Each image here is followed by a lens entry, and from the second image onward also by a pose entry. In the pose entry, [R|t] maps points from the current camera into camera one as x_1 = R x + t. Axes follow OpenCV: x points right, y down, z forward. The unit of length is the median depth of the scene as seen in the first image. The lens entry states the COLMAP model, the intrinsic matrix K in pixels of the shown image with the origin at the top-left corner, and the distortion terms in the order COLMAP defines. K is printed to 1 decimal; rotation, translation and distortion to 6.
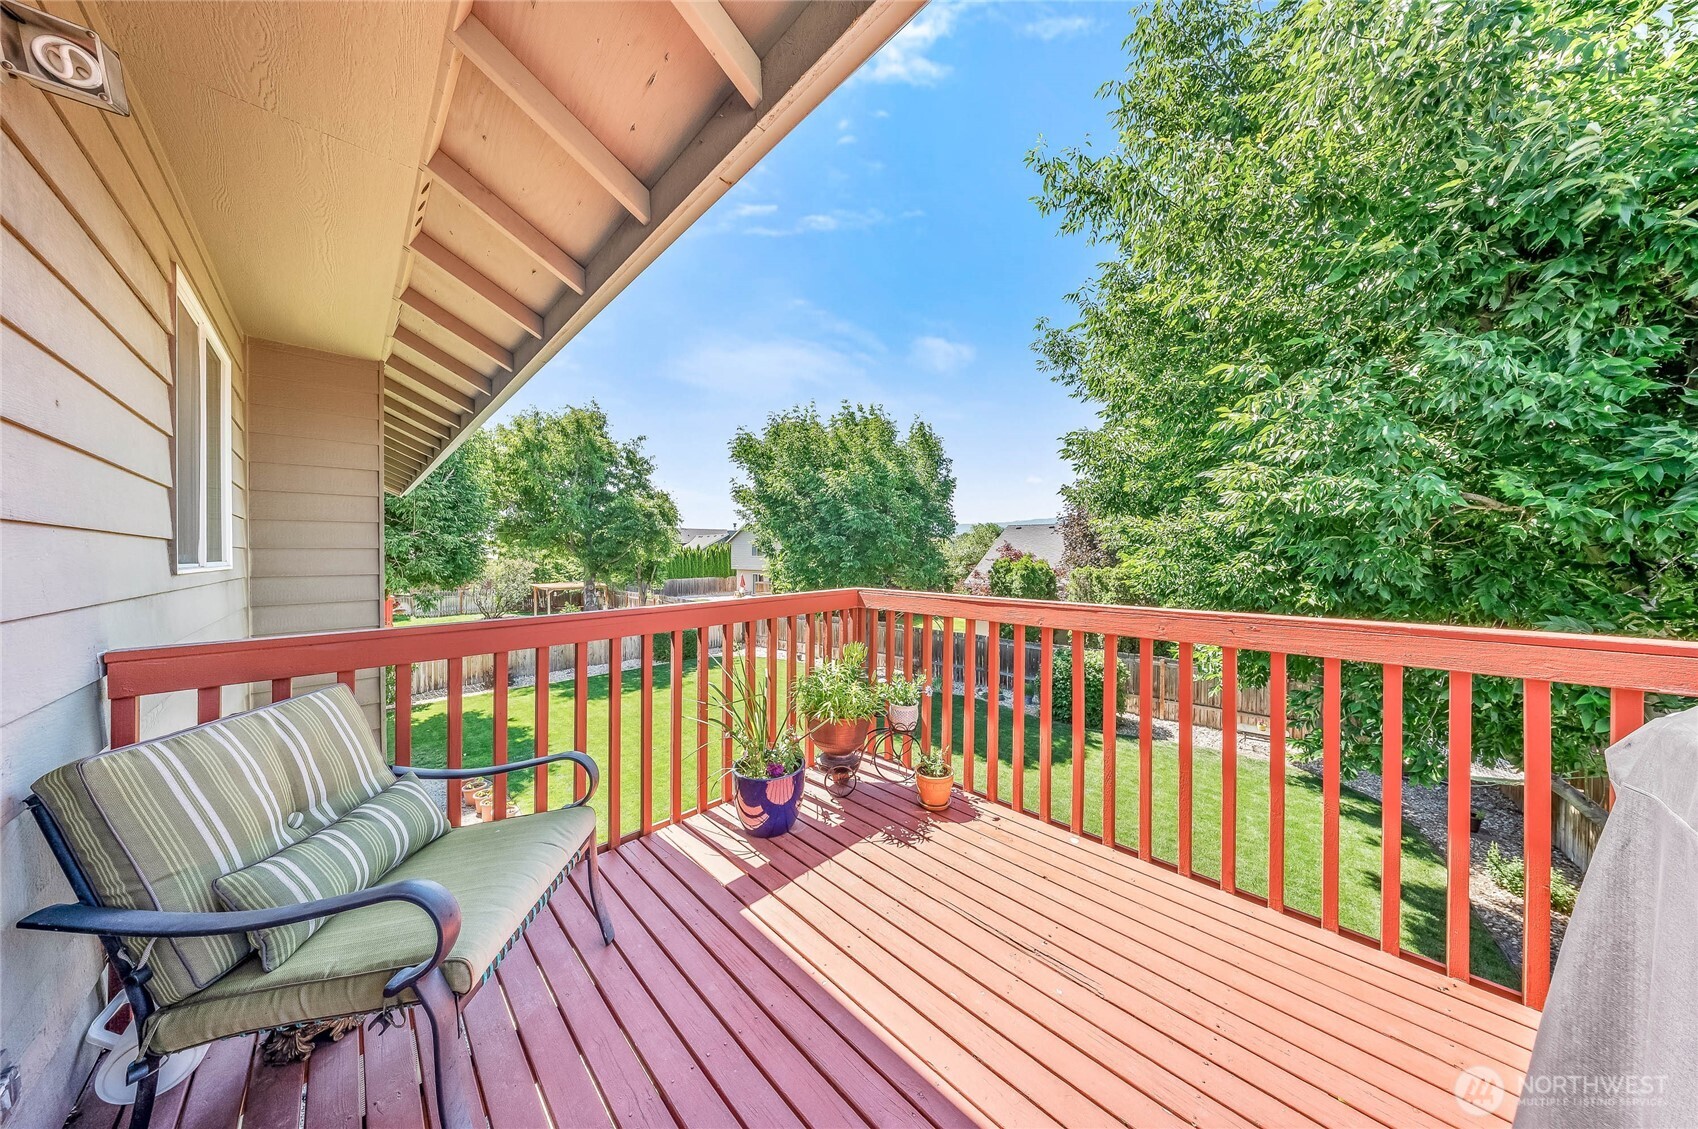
lens RADIAL K [[502.0, 0, 833.1], [0, 502.0, 555.7], [0, 0, 1]] dist [-0.000025, -0.001057]
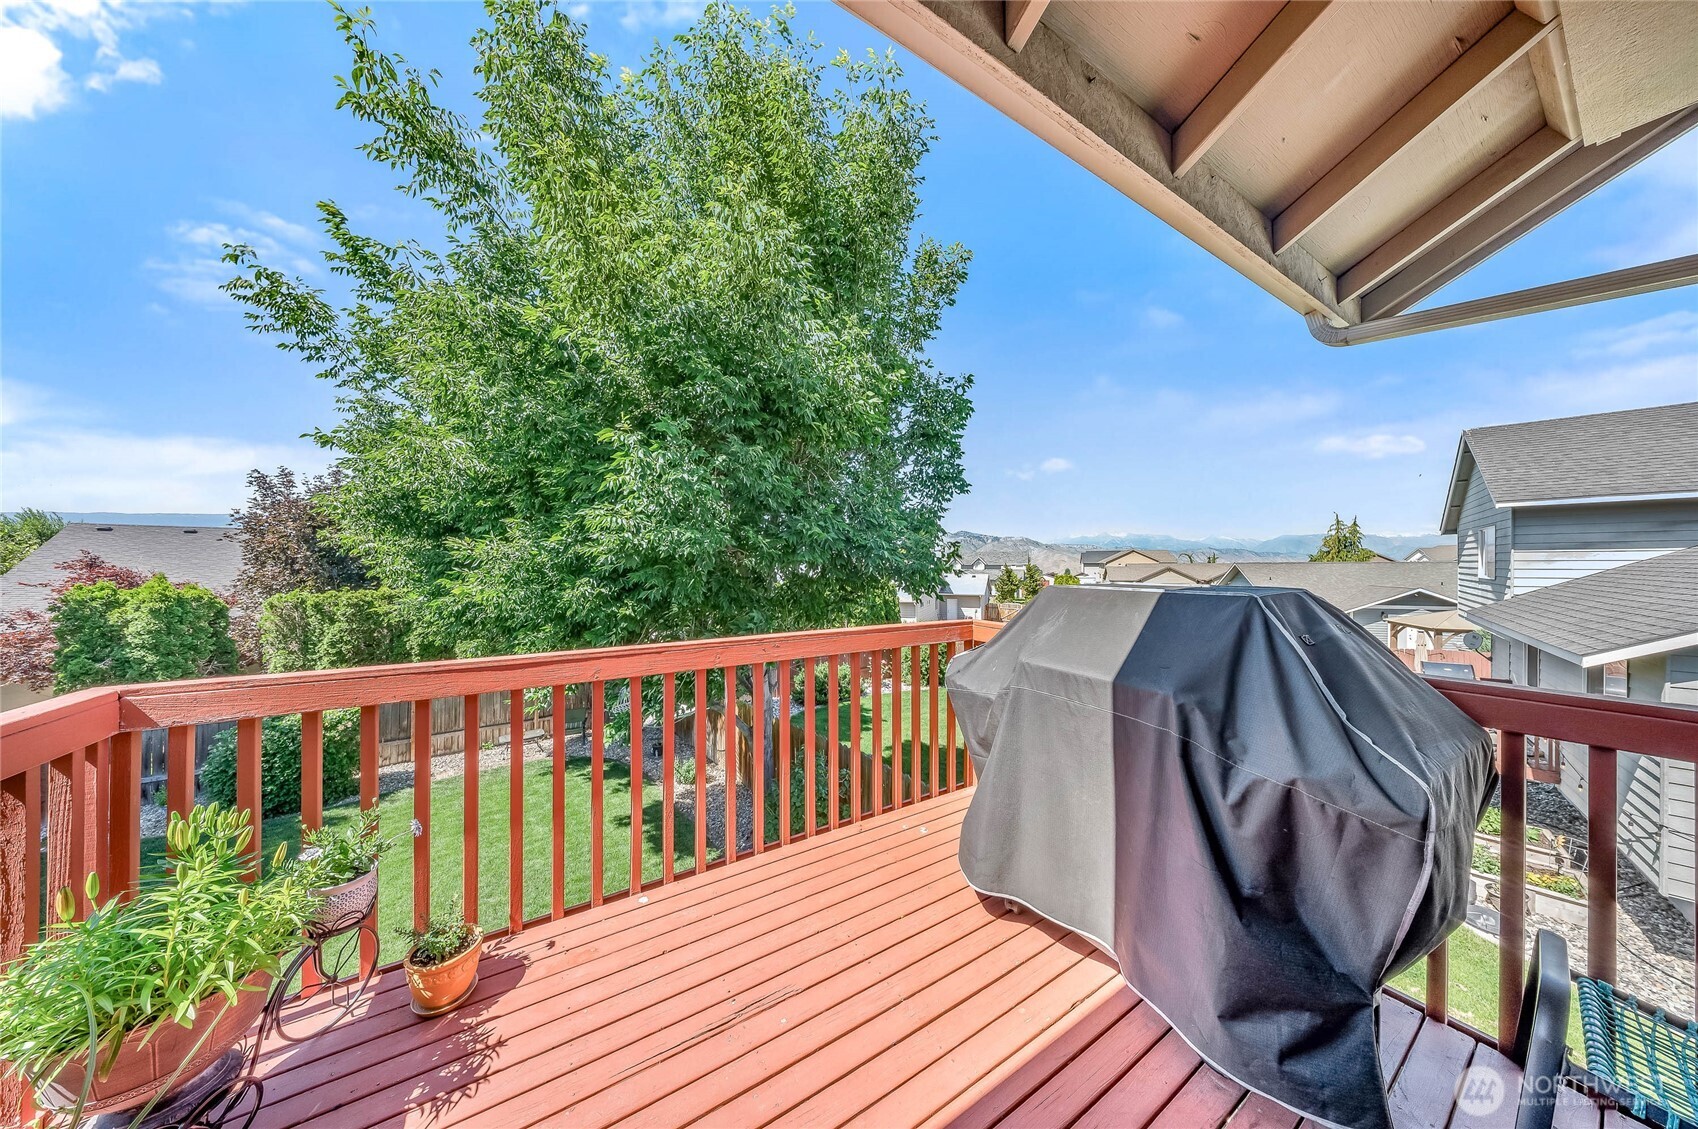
lens RADIAL K [[502.0, 0, 854.3], [0, 502.0, 564.2], [0, 0, 1]] dist [-0.000025, -0.001057]
pose [[0.206201, 0.006041, 0.978491, -0.114402], [0.007386, 0.999943, -0.007730, -0.016618], [-0.978482, 0.008821, 0.206144, 0.130053]]
